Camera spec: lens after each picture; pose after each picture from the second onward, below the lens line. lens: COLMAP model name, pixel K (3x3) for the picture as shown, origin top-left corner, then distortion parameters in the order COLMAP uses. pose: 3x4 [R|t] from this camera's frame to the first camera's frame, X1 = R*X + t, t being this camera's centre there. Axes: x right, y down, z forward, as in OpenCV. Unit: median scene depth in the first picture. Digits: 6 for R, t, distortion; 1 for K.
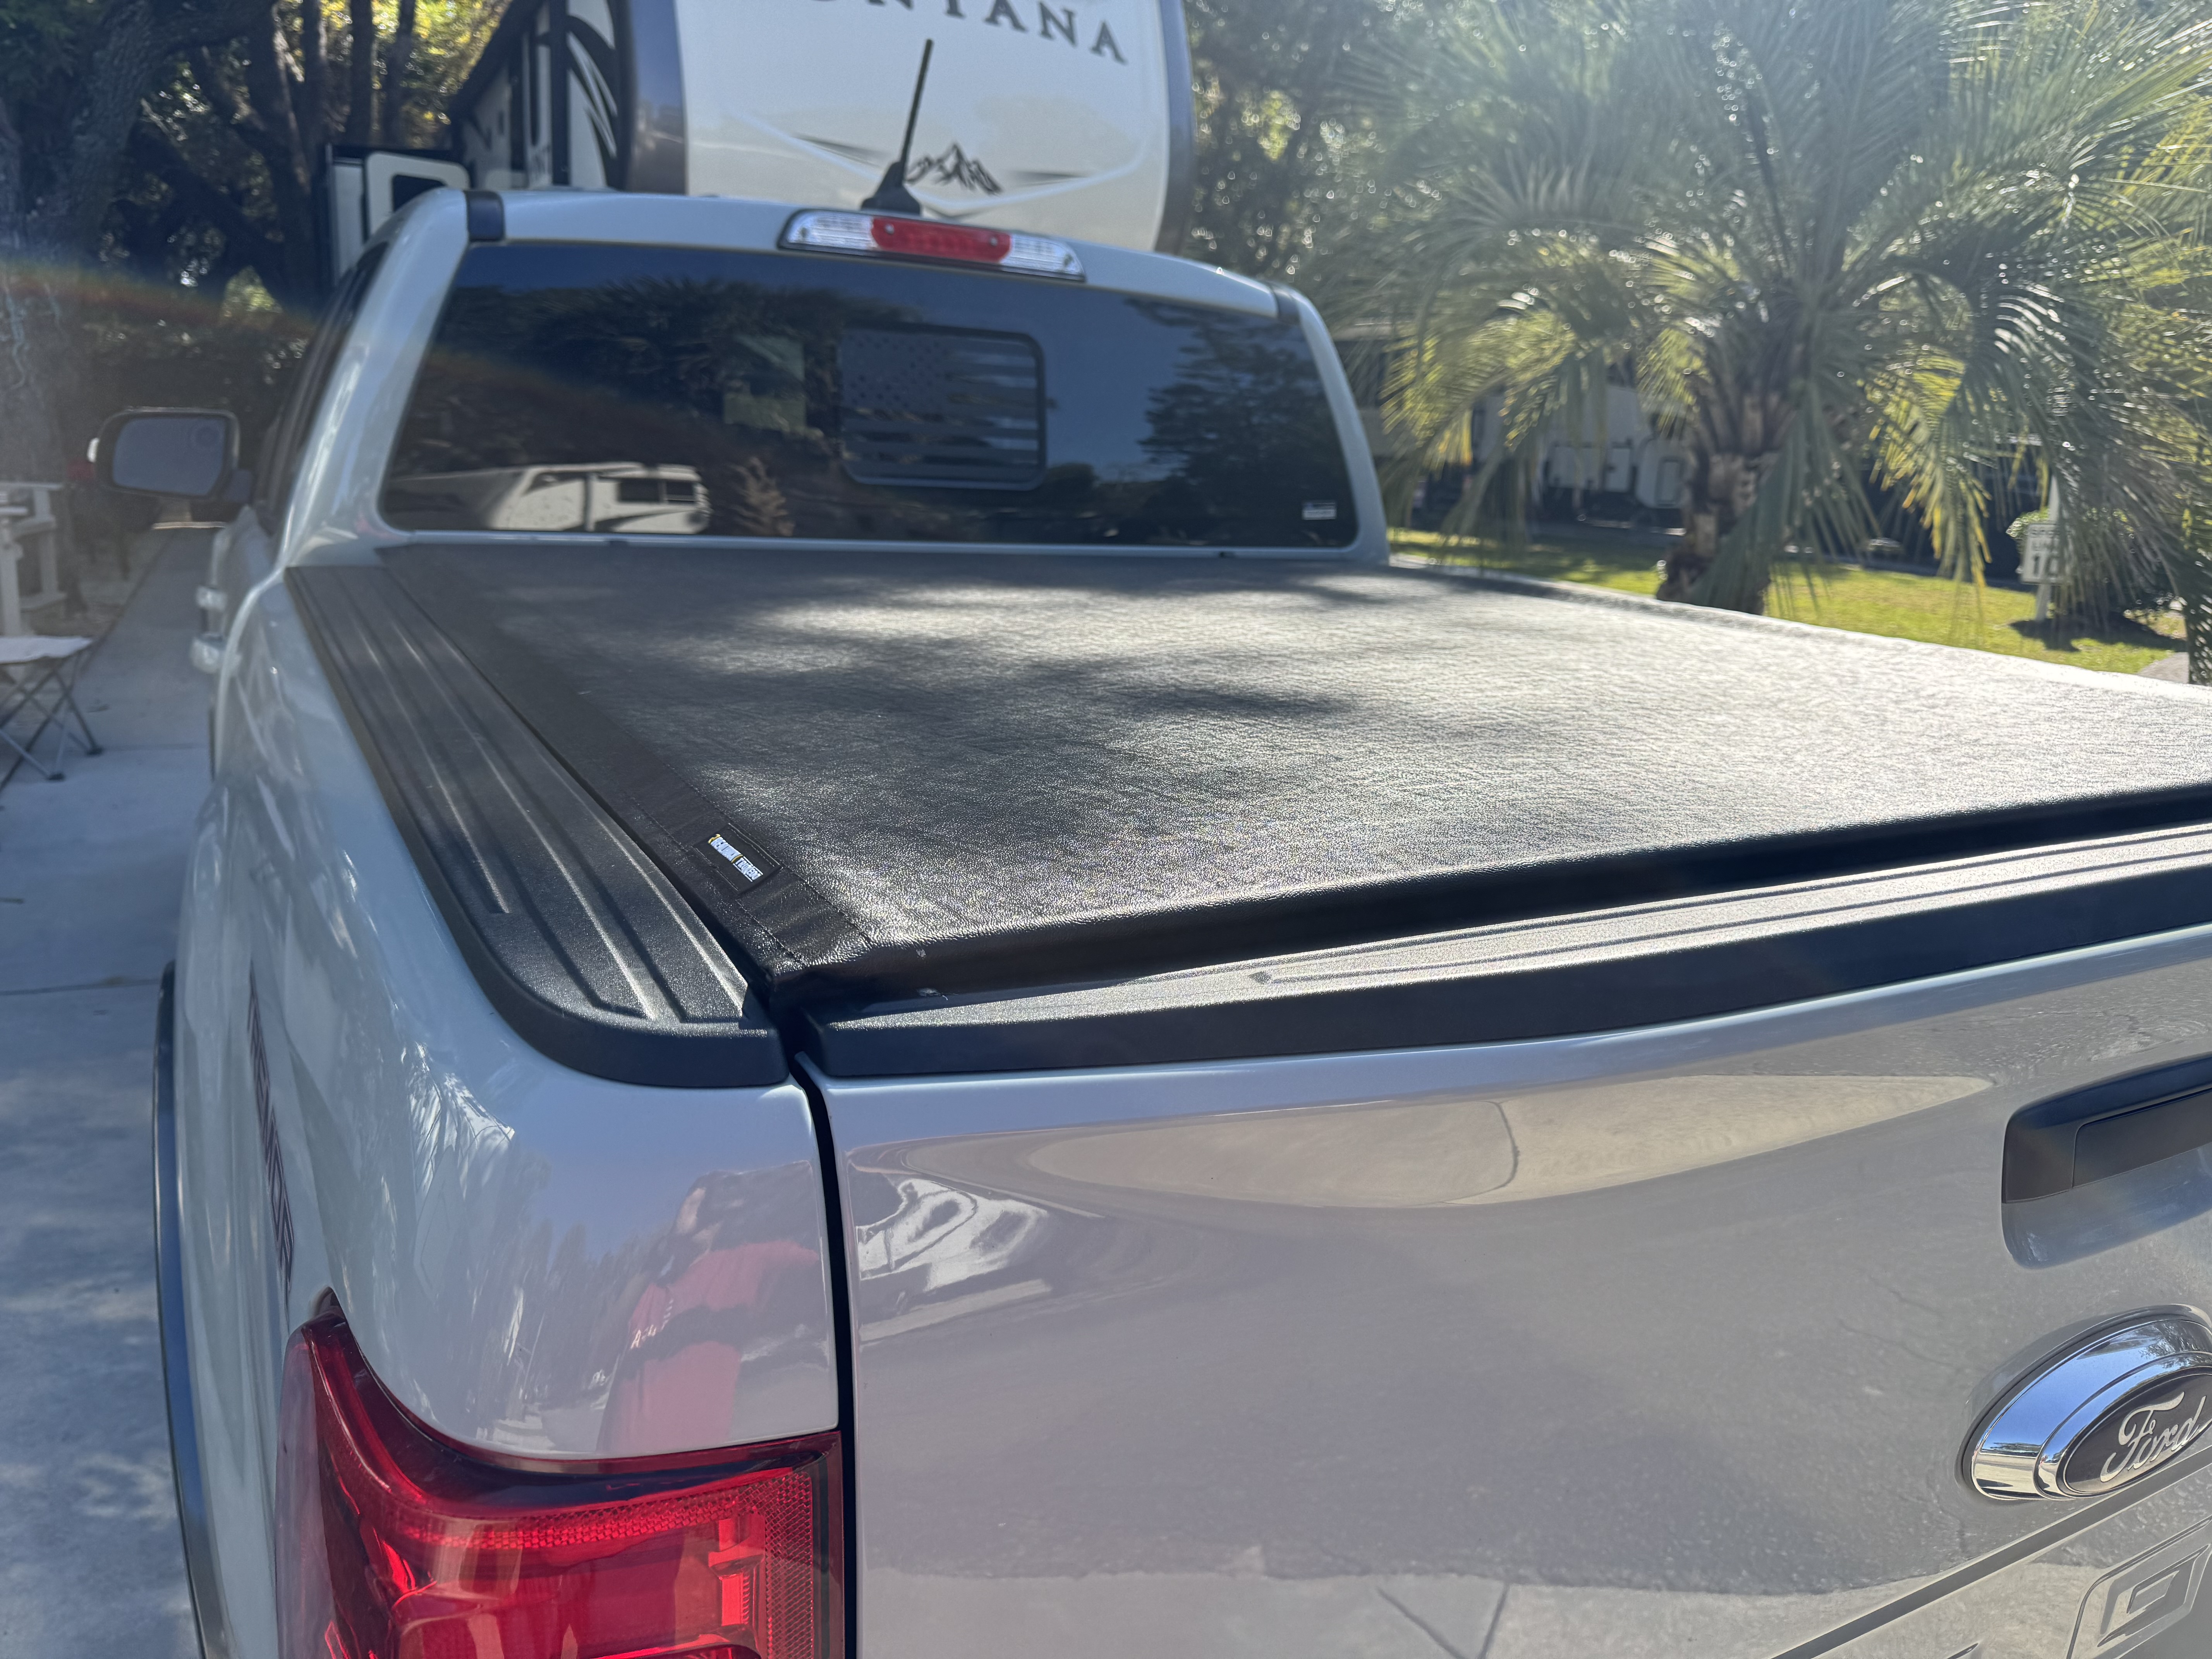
lens RADIAL K [[1576.3, 0, 1106.0], [0, 1576.3, 829.5], [0, 0, 1]] dist [-0.006796, -0.008900]
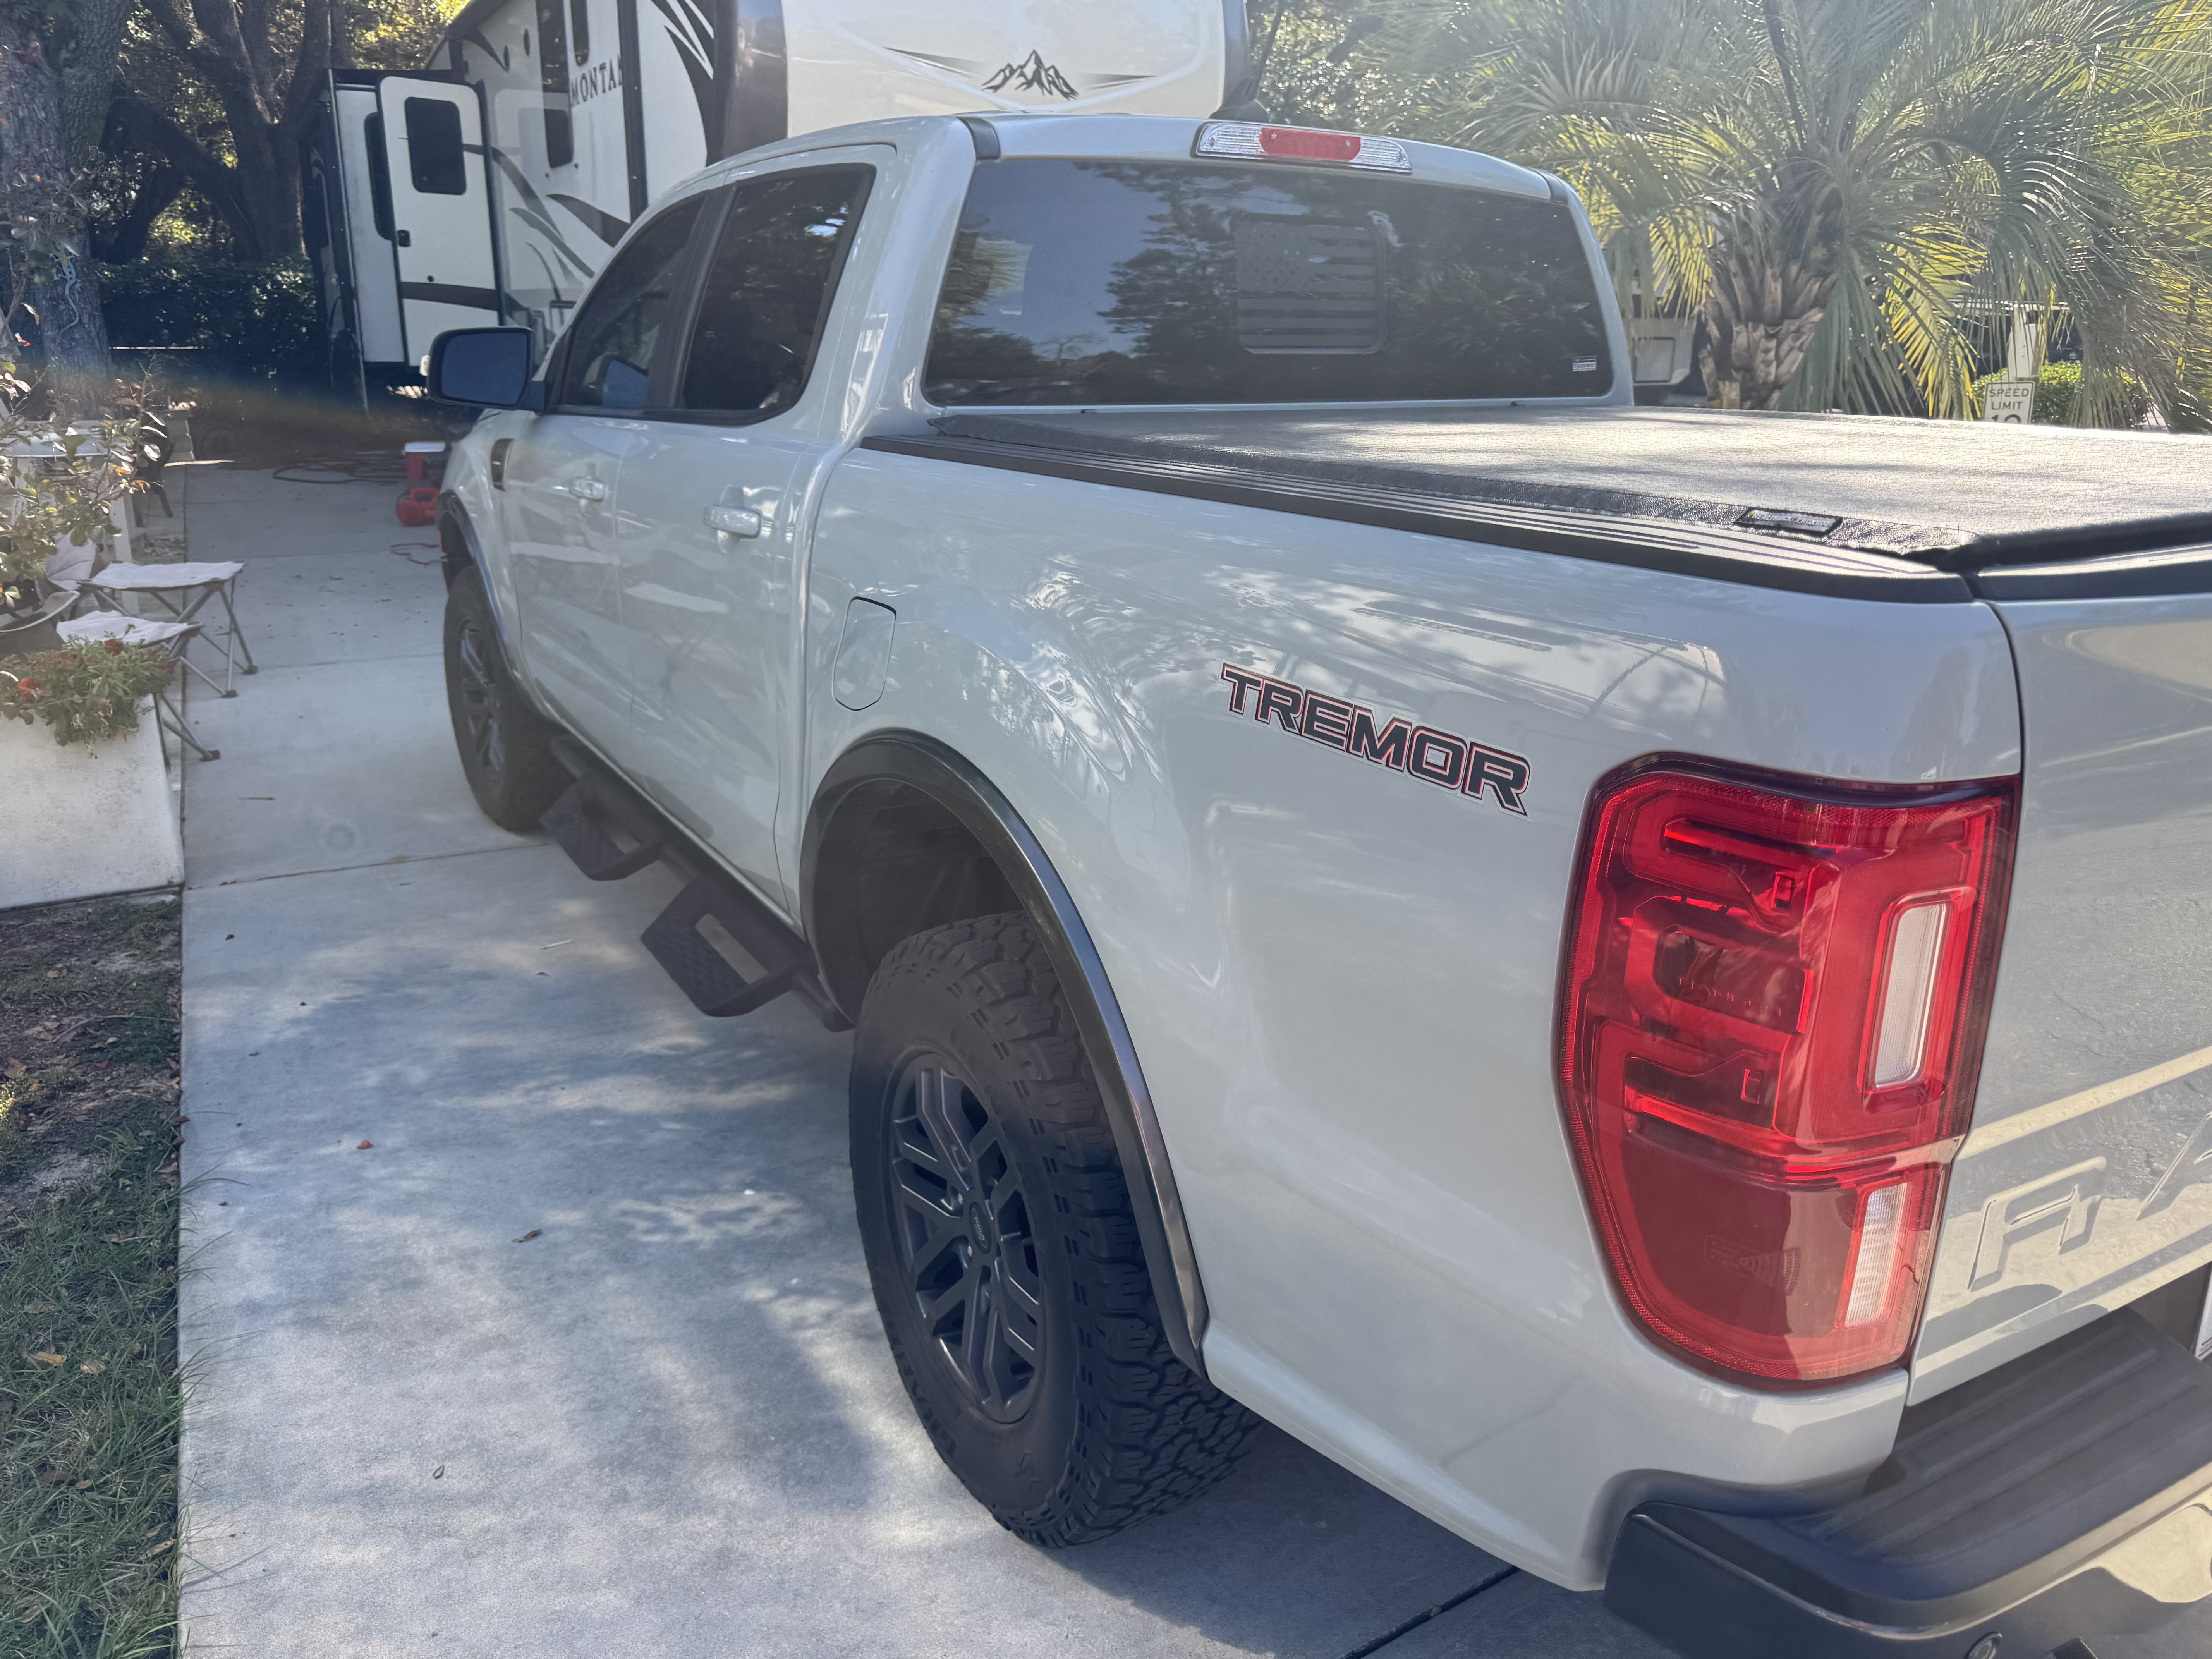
lens RADIAL K [[1568.7, 0, 1106.0], [0, 1568.7, 829.5], [0, 0, 1]] dist [-0.006362, -0.001029]
pose [[0.998162, -0.051385, 0.032137, -0.108559], [0.049452, 0.997073, 0.058311, 0.022895], [-0.035039, -0.056614, 0.997781, -0.071665]]
